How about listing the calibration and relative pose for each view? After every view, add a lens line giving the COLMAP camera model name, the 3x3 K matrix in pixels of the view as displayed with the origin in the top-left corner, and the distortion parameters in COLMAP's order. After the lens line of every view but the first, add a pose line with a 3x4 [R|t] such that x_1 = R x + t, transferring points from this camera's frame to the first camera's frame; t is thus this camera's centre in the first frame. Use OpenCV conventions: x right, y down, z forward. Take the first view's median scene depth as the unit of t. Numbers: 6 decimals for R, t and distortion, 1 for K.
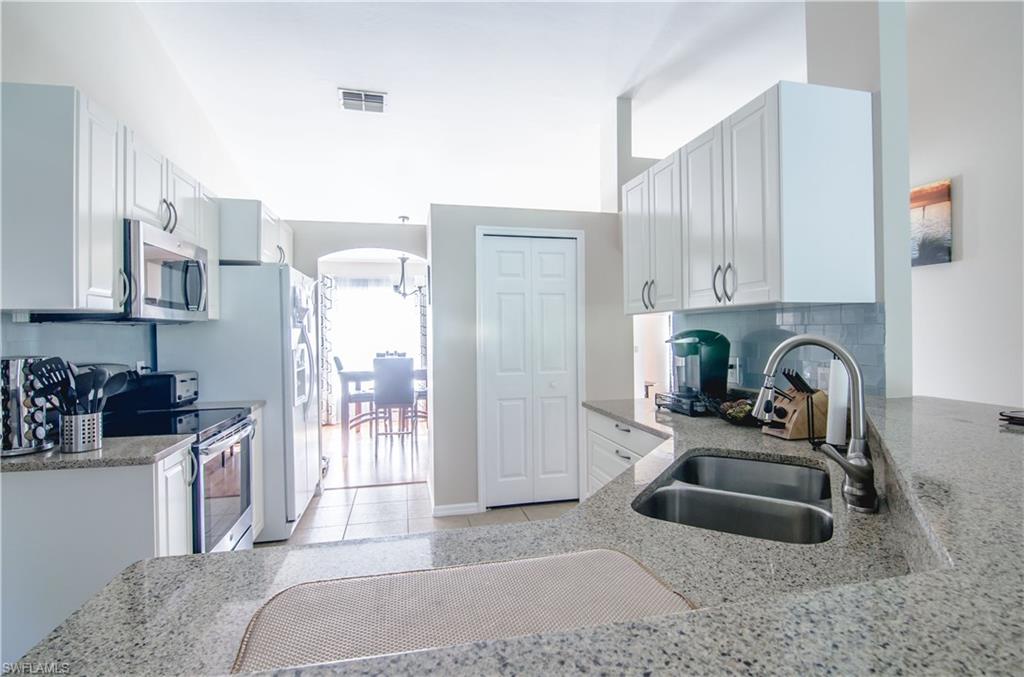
lens RADIAL K [[495.0, 0, 516.8], [0, 495.0, 335.8], [0, 0, 1]] dist [-0.014565, -0.005511]
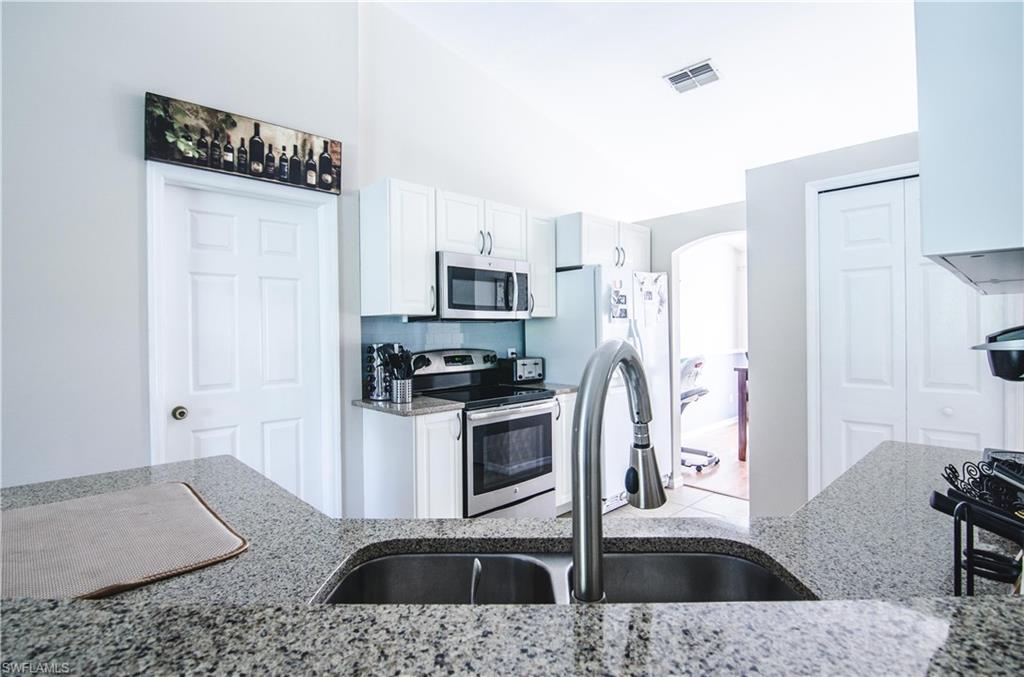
lens RADIAL K [[495.0, 0, 512.4], [0, 495.0, 333.3], [0, 0, 1]] dist [-0.014565, -0.005511]
pose [[0.495742, 0.010548, -0.868406, 0.436814], [-0.000290, 0.999928, 0.011980, -0.006819], [0.868470, -0.005687, 0.495709, 0.317576]]
